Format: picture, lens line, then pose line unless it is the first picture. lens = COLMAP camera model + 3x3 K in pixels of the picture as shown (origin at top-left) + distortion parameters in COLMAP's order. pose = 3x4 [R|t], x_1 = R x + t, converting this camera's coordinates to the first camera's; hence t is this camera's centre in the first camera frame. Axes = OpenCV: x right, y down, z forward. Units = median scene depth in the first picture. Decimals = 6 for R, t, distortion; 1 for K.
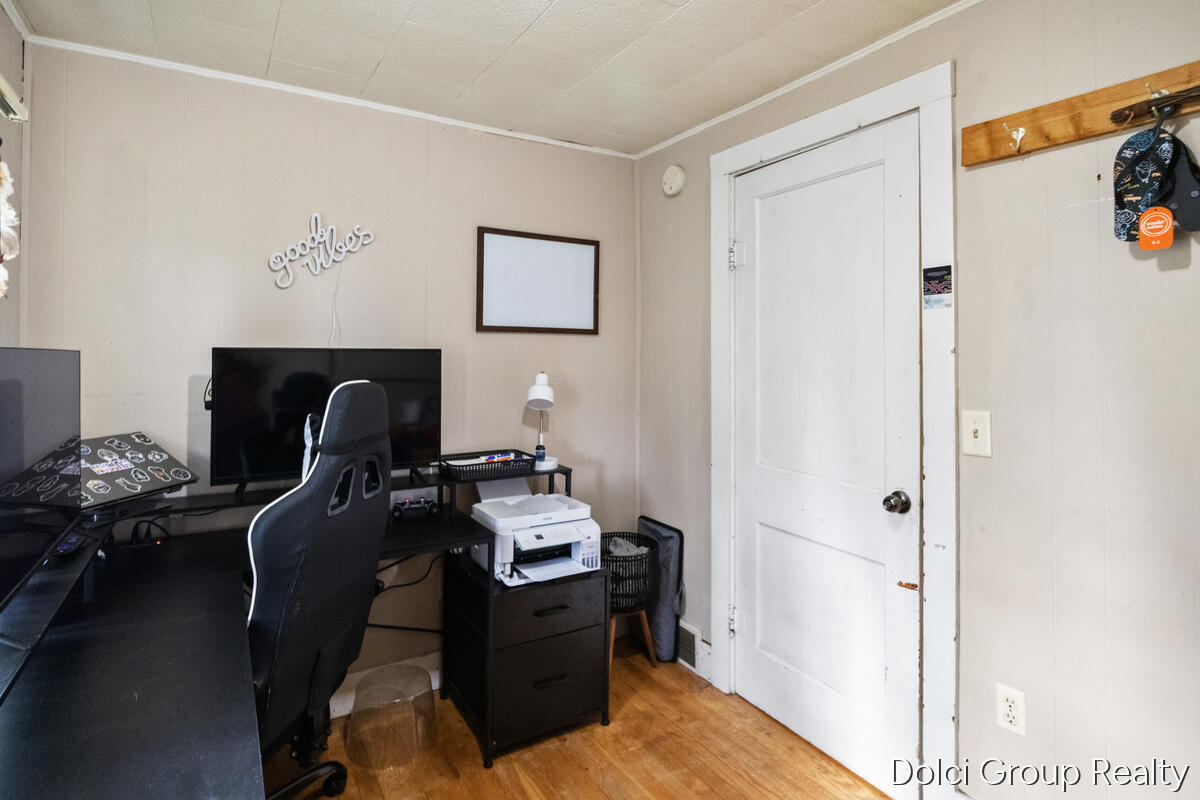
lens RADIAL K [[640.2, 0, 599.3], [0, 640.2, 350.6], [0, 0, 1]] dist [-0.002166, -0.000400]
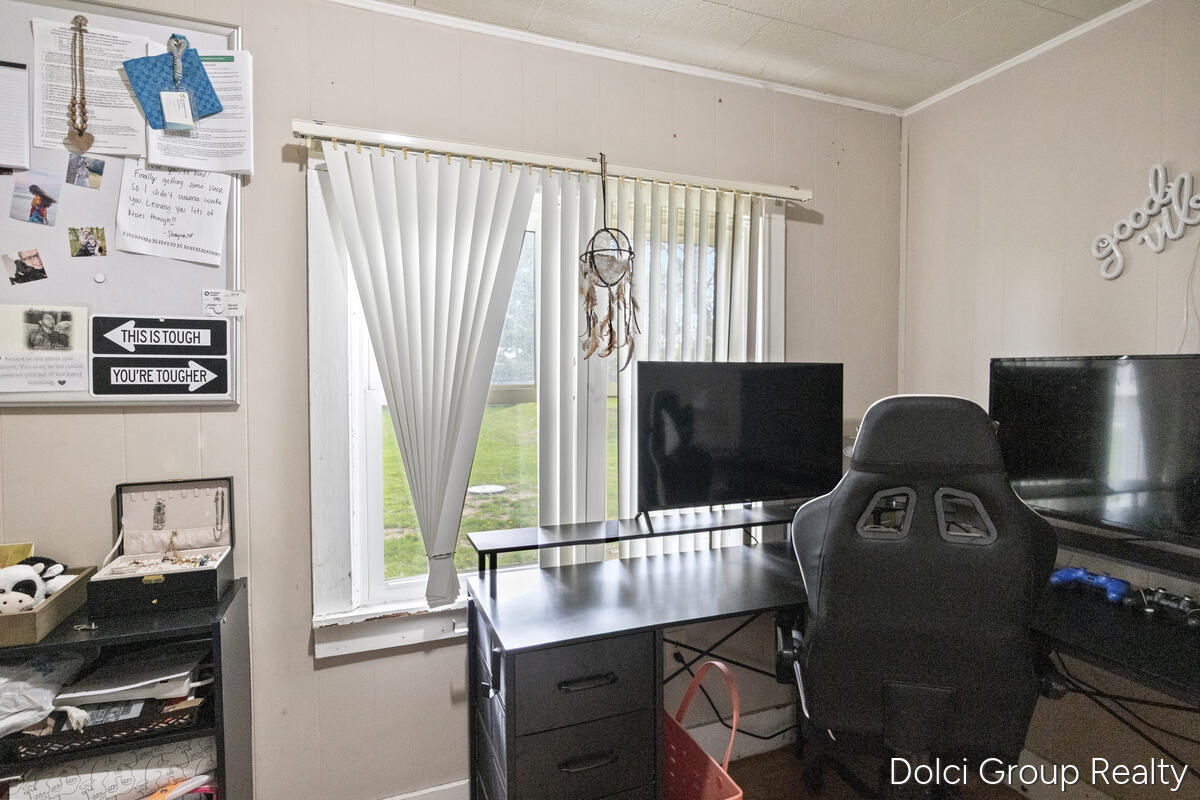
lens RADIAL K [[616.6, 0, 602.0], [0, 616.6, 396.0], [0, 0, 1]] dist [-0.003772, -0.001490]
pose [[-0.150738, 0.042754, -0.987649, 0.341733], [0.015545, 0.999043, 0.040875, 0.005503], [0.988451, -0.009192, -0.151259, 0.490516]]
